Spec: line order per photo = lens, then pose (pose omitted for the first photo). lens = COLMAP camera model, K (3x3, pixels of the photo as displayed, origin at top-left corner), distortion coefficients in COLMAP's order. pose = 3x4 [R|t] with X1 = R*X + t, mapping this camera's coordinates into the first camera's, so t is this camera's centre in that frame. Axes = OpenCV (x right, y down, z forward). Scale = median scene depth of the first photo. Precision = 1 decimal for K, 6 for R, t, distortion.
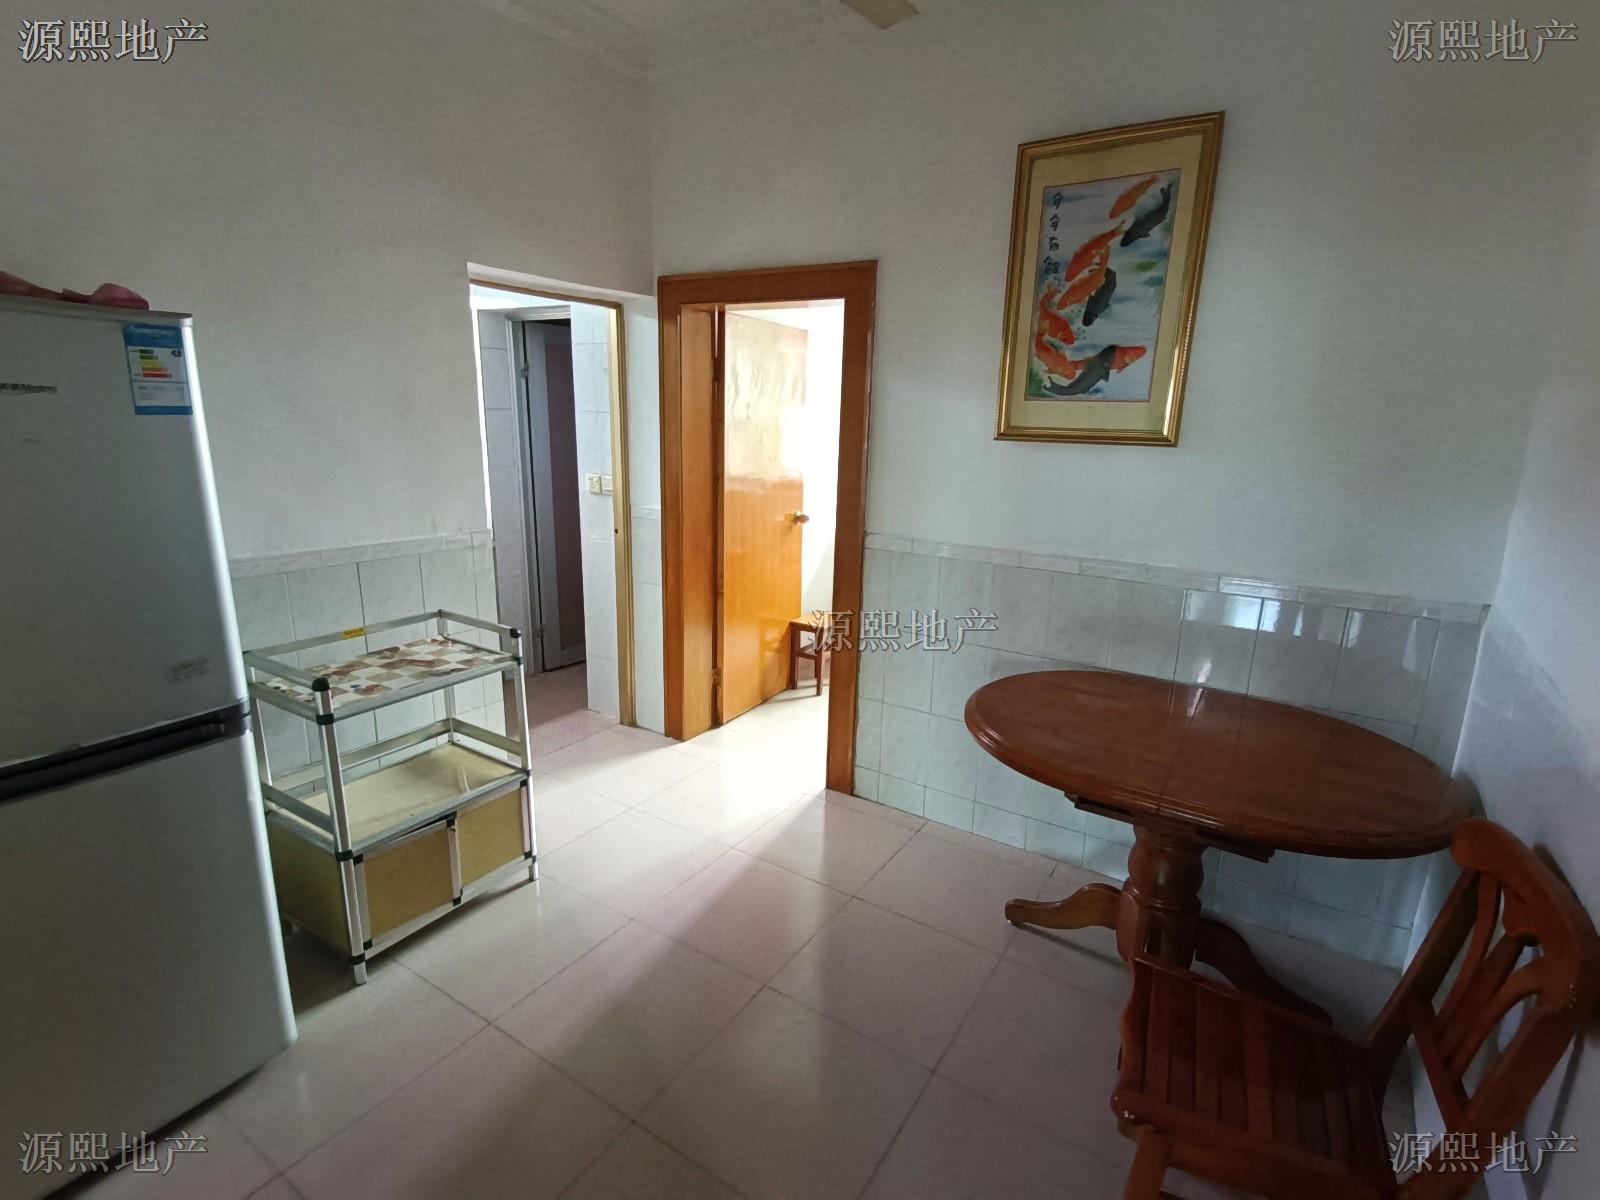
lens RADIAL K [[791.6, 0, 808.3], [0, 791.6, 599.5], [0, 0, 1]] dist [0.026970, -0.010336]
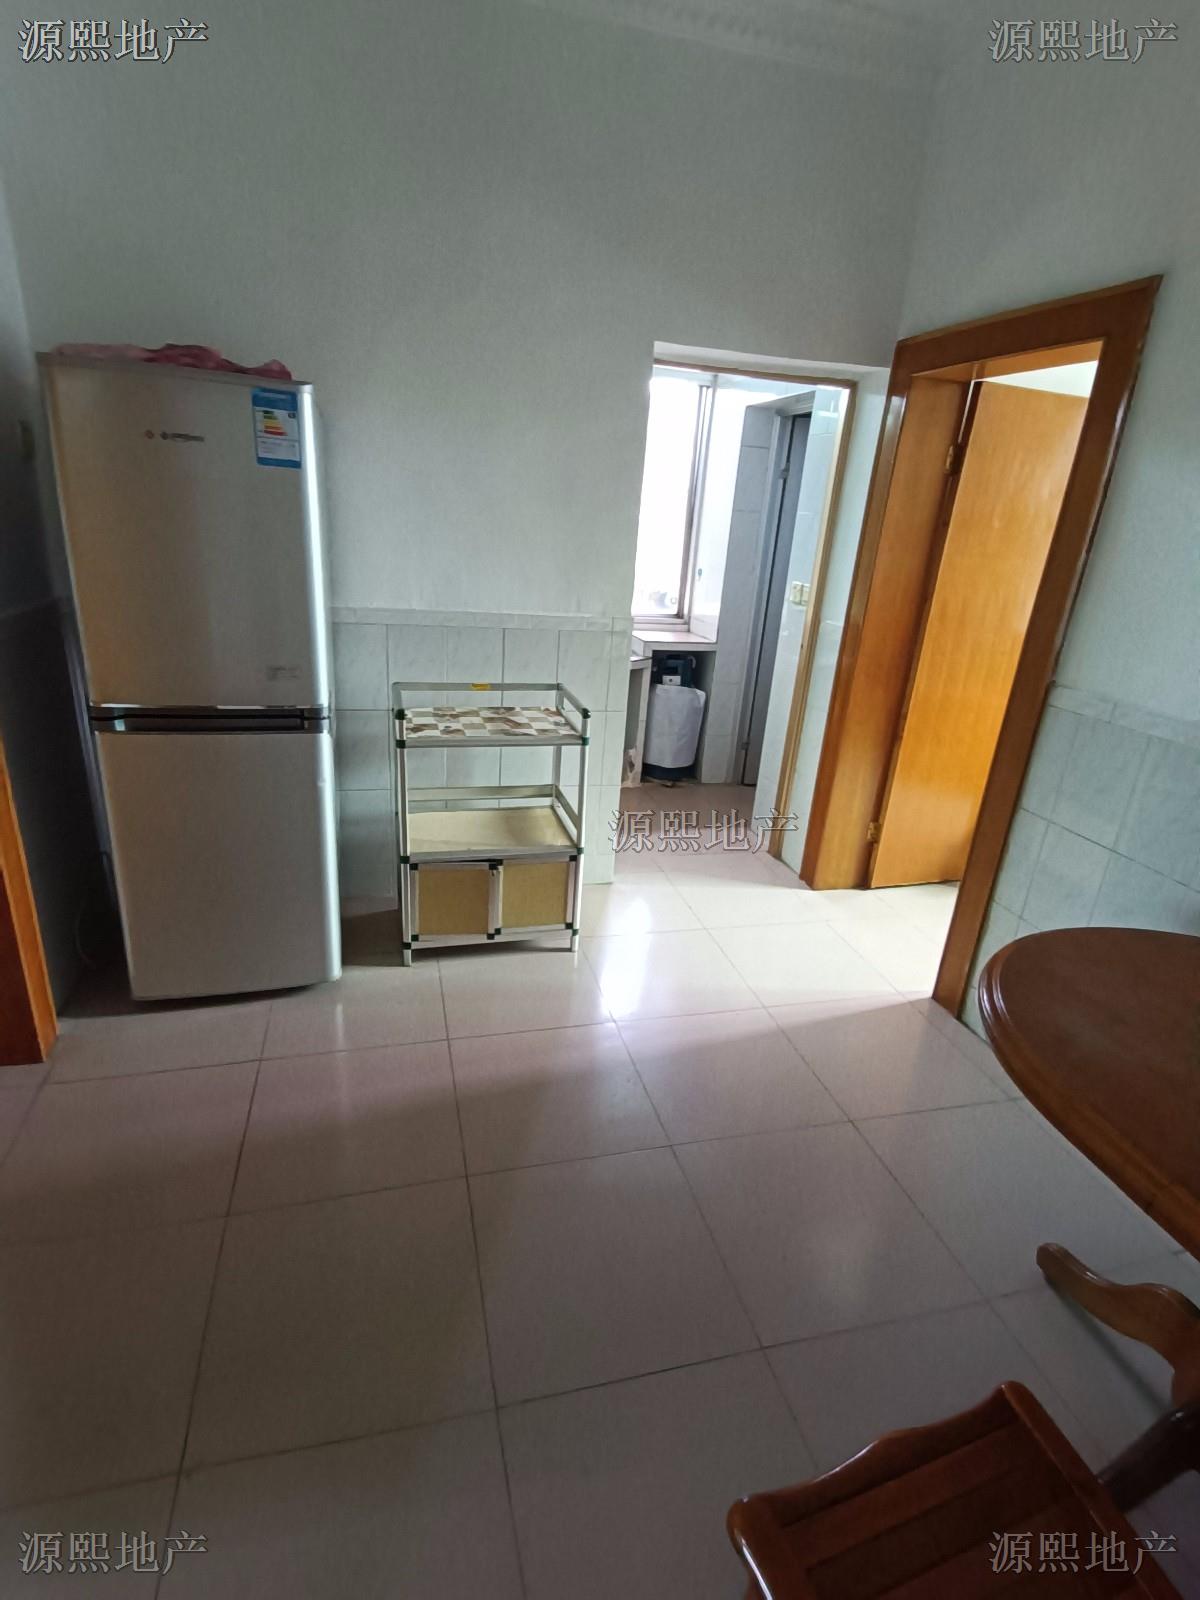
lens RADIAL K [[791.6, 0, 596.0], [0, 791.6, 801.1], [0, 0, 1]] dist [0.026970, -0.010336]
pose [[0.731016, 0.257661, -0.631844, 0.300404], [-0.207381, 0.966059, 0.154020, -0.008749], [0.650083, 0.018442, 0.759639, 0.222578]]
